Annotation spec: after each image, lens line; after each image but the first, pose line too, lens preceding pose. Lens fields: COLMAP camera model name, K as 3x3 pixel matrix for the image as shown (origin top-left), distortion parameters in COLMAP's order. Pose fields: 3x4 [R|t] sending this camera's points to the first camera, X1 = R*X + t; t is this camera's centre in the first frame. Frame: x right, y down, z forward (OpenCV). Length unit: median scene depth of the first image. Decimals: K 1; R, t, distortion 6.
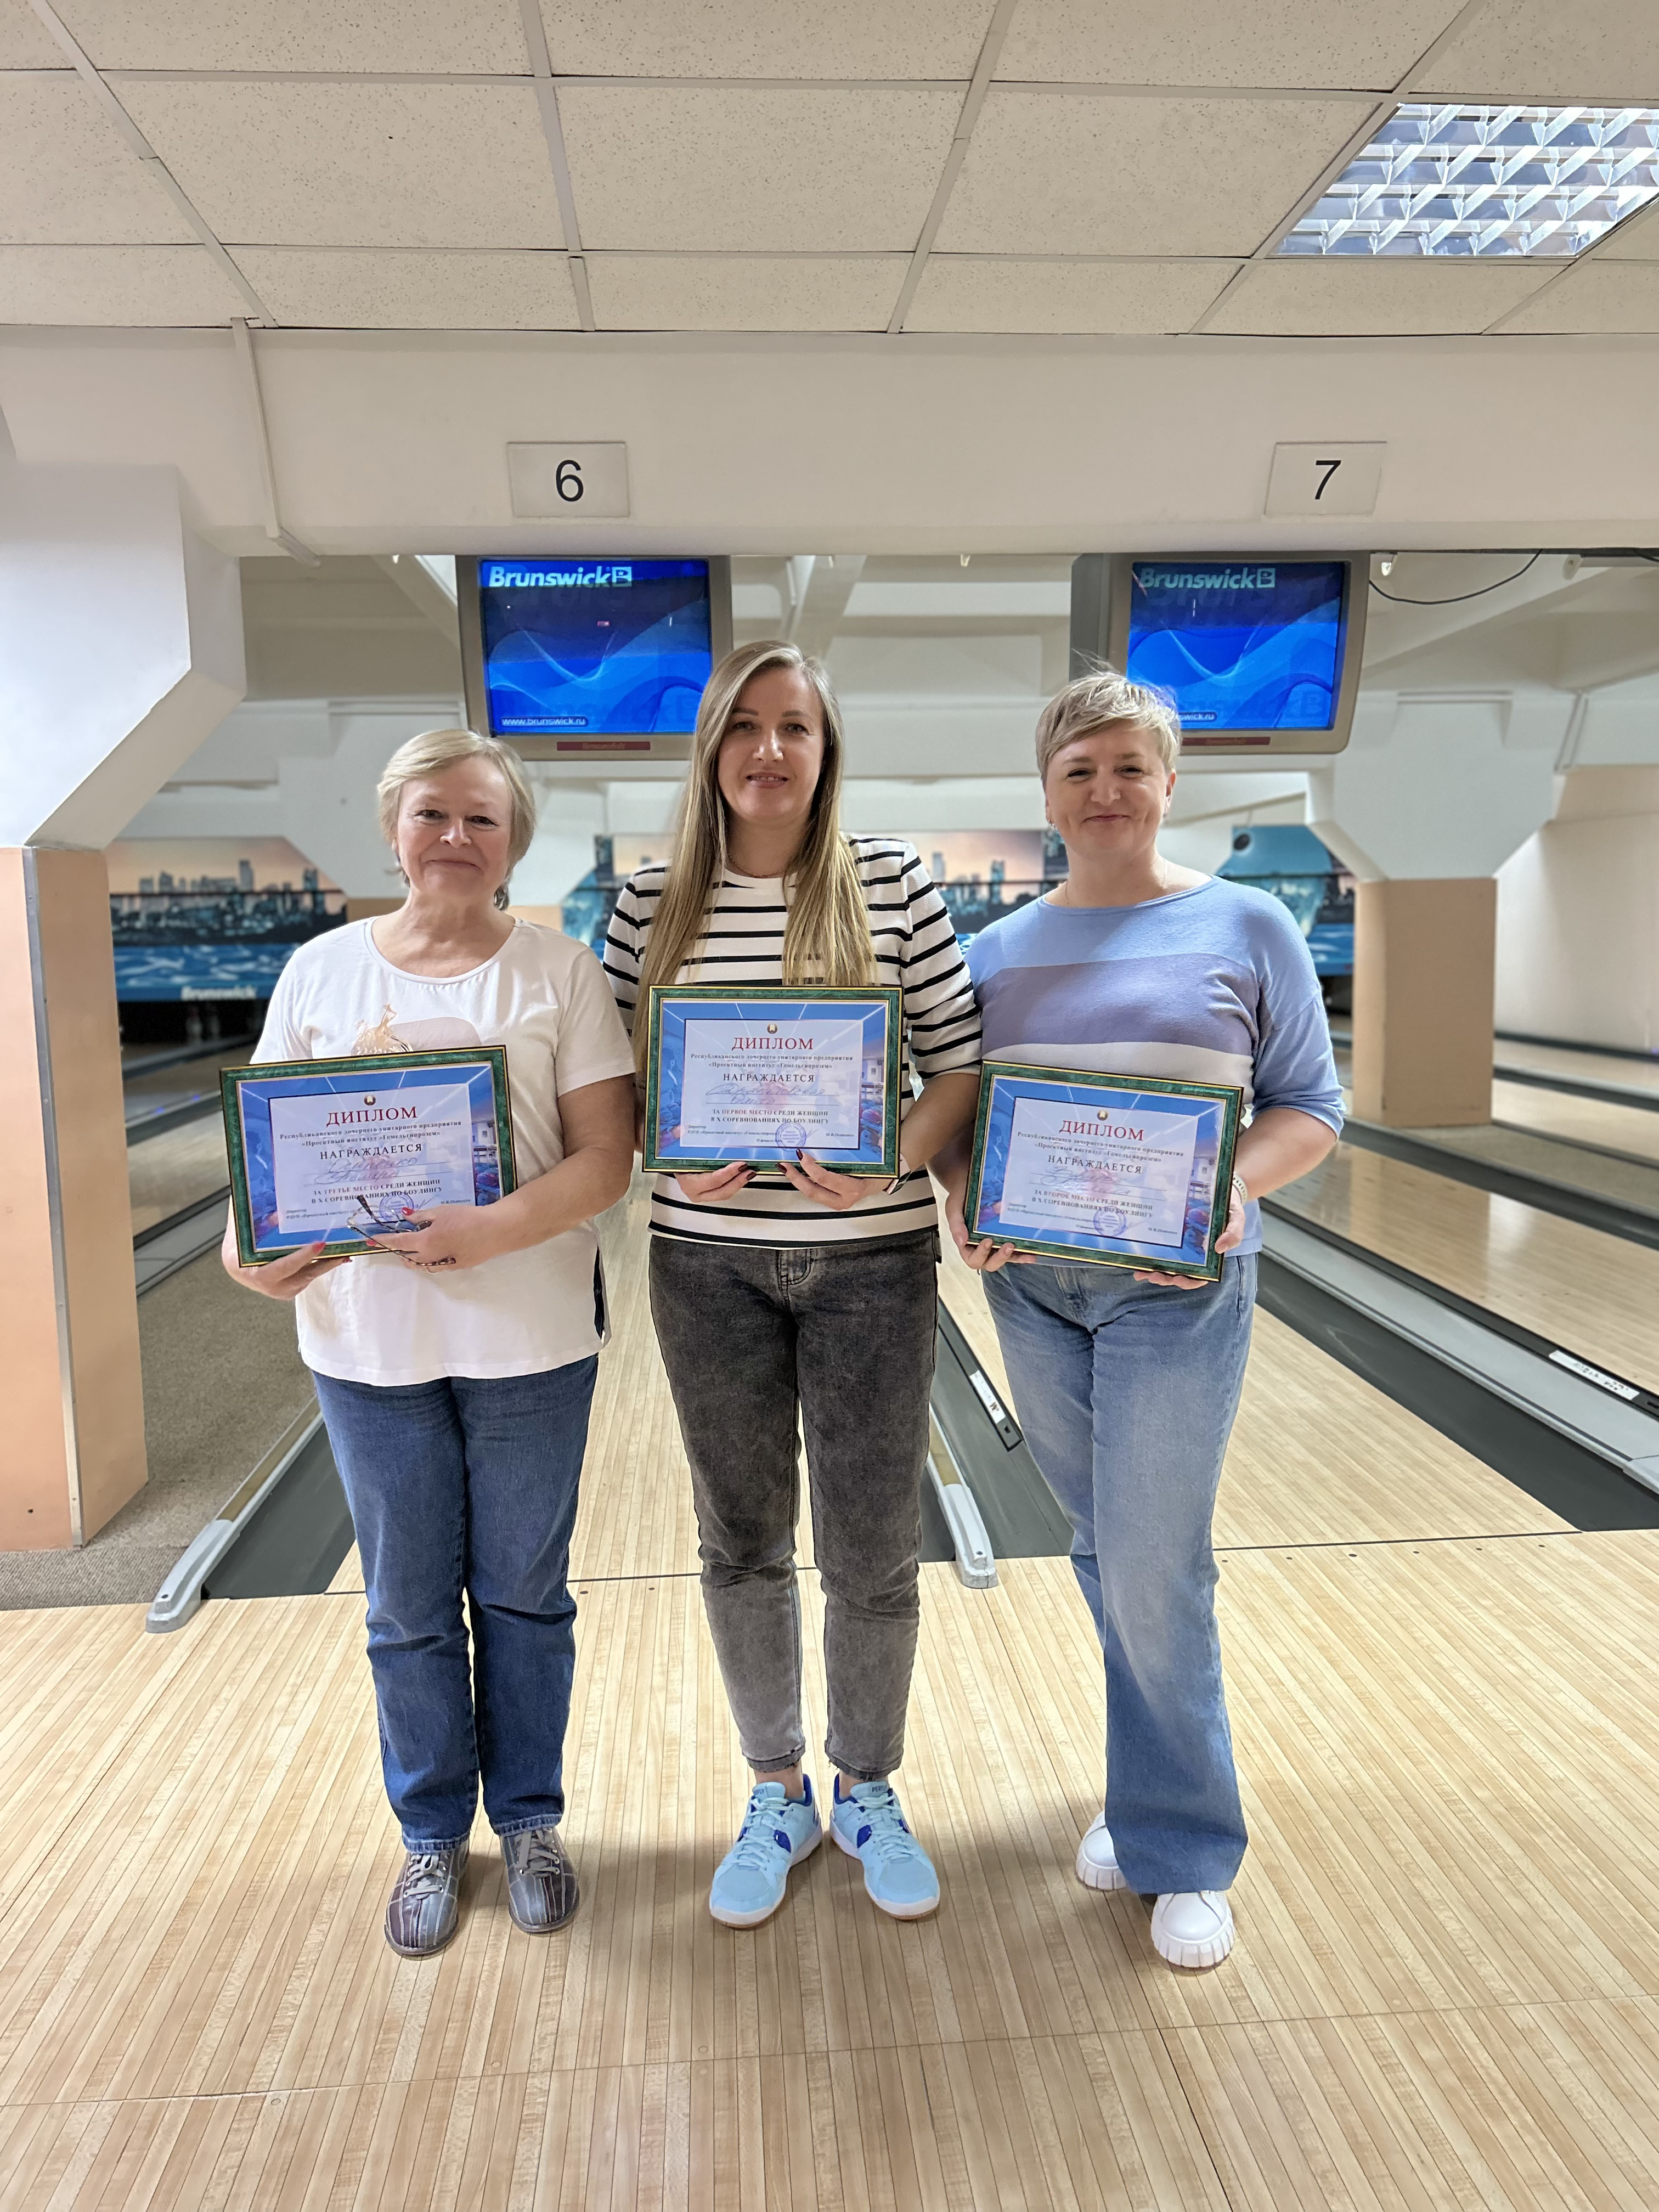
lens RADIAL K [[1668.1, 0, 831.5], [0, 1668.1, 1104.6], [0, 0, 1]] dist [0.068080, -0.064540]
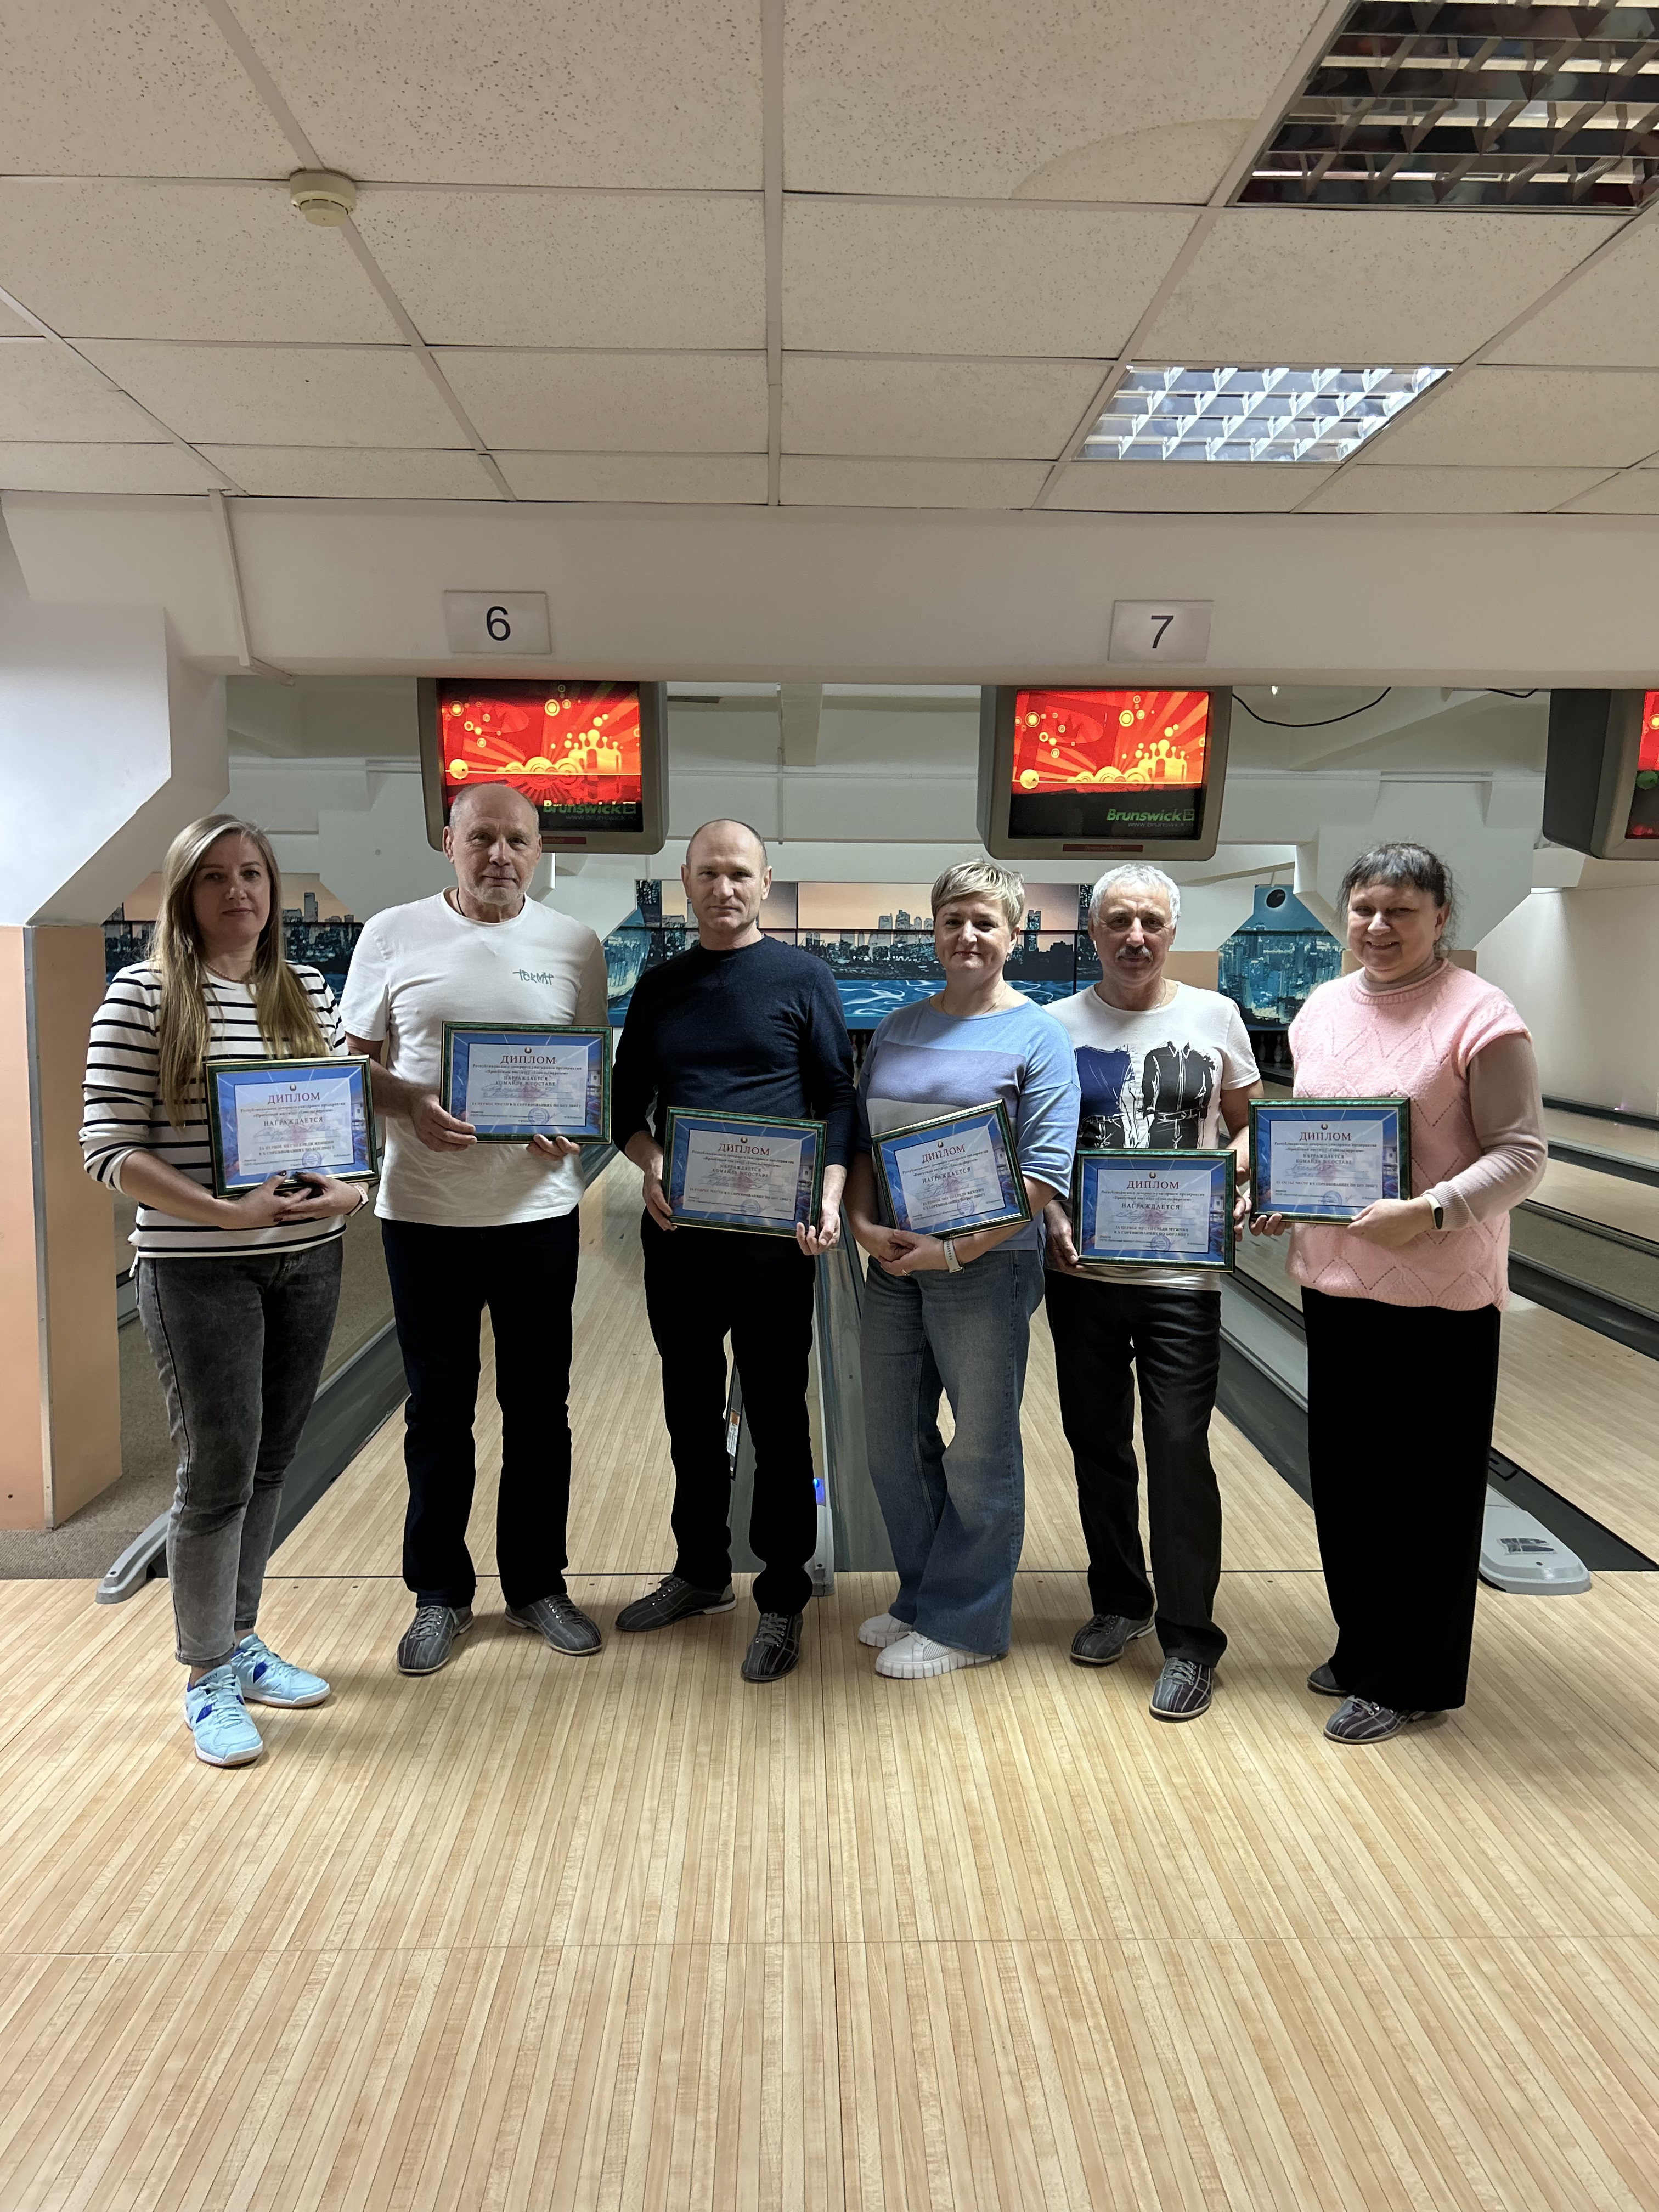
lens RADIAL K [[1668.1, 0, 830.4], [0, 1668.1, 1109.6], [0, 0, 1]] dist [0.068080, -0.064540]
pose [[0.998533, 0.030423, -0.044788, 0.117048], [-0.031141, 0.999396, -0.015428, -0.021273], [0.044291, 0.016800, 0.998877, -0.122580]]
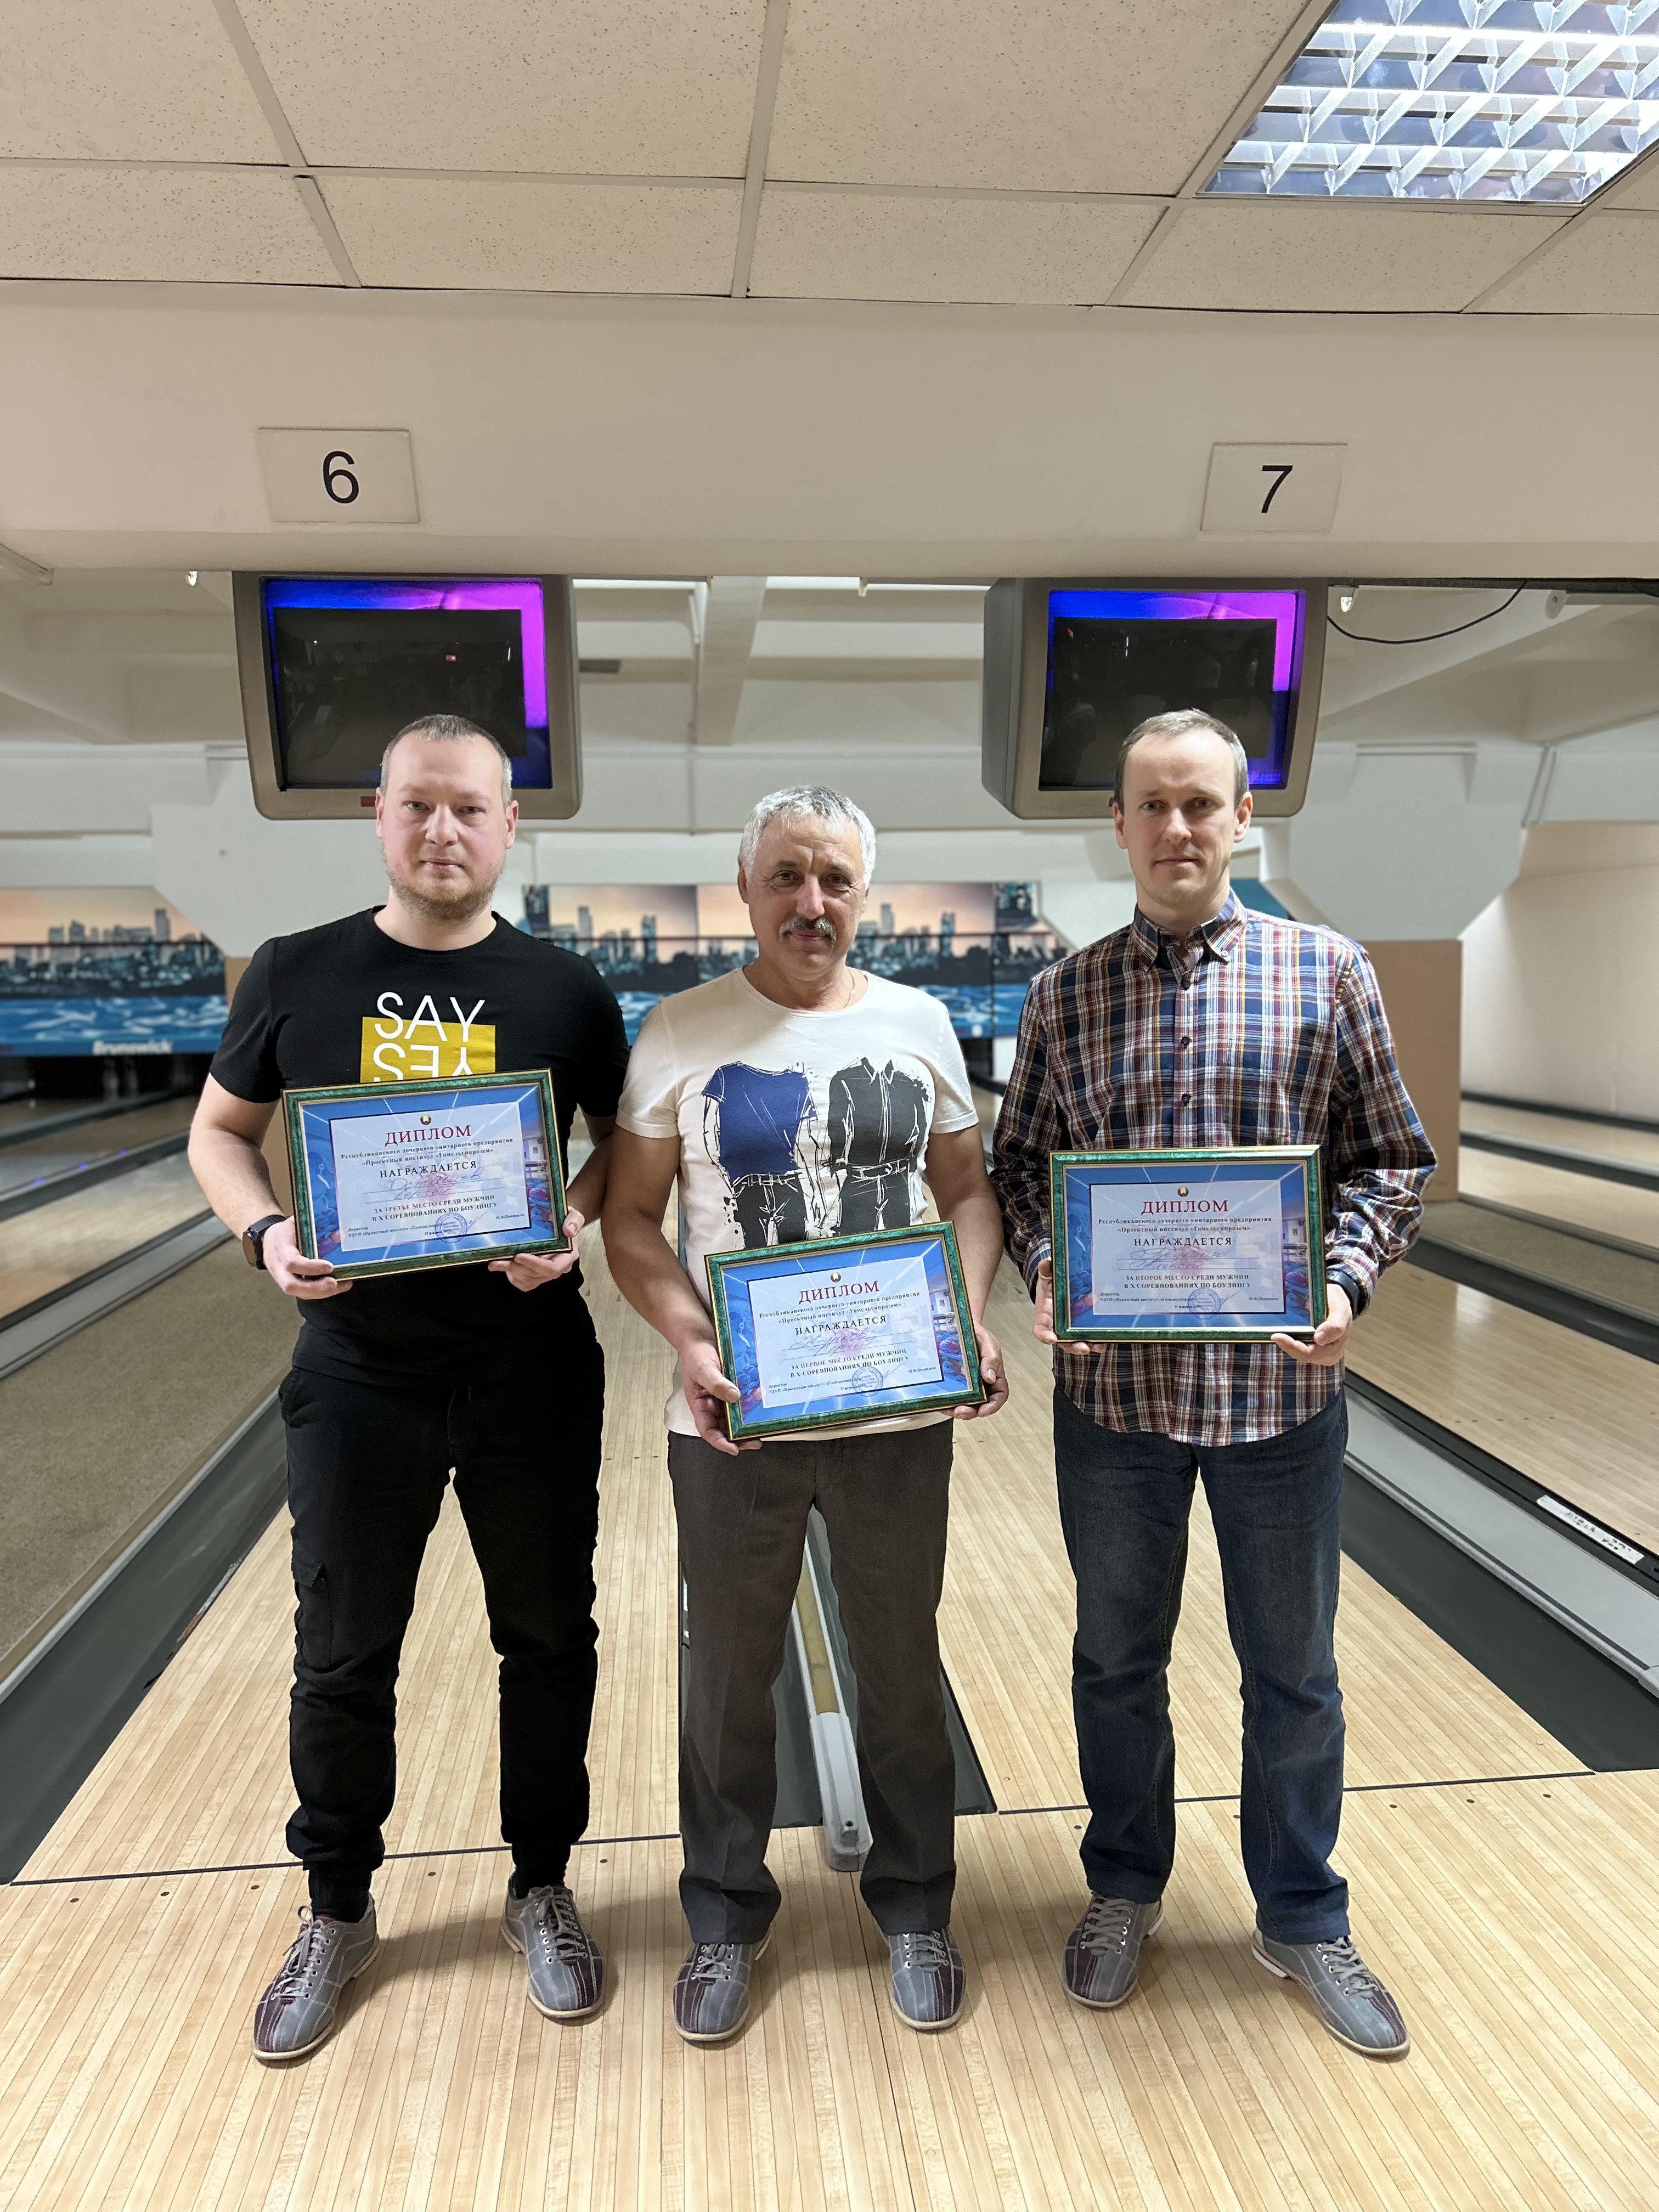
lens RADIAL K [[1668.1, 0, 837.8], [0, 1668.1, 1115.0], [0, 0, 1]] dist [0.068080, -0.064540]
pose [[0.999678, 0.000705, 0.025359, 0.053057], [-0.000199, 0.999801, -0.019969, -0.043181], [-0.025368, 0.019958, 0.999479, 0.168908]]
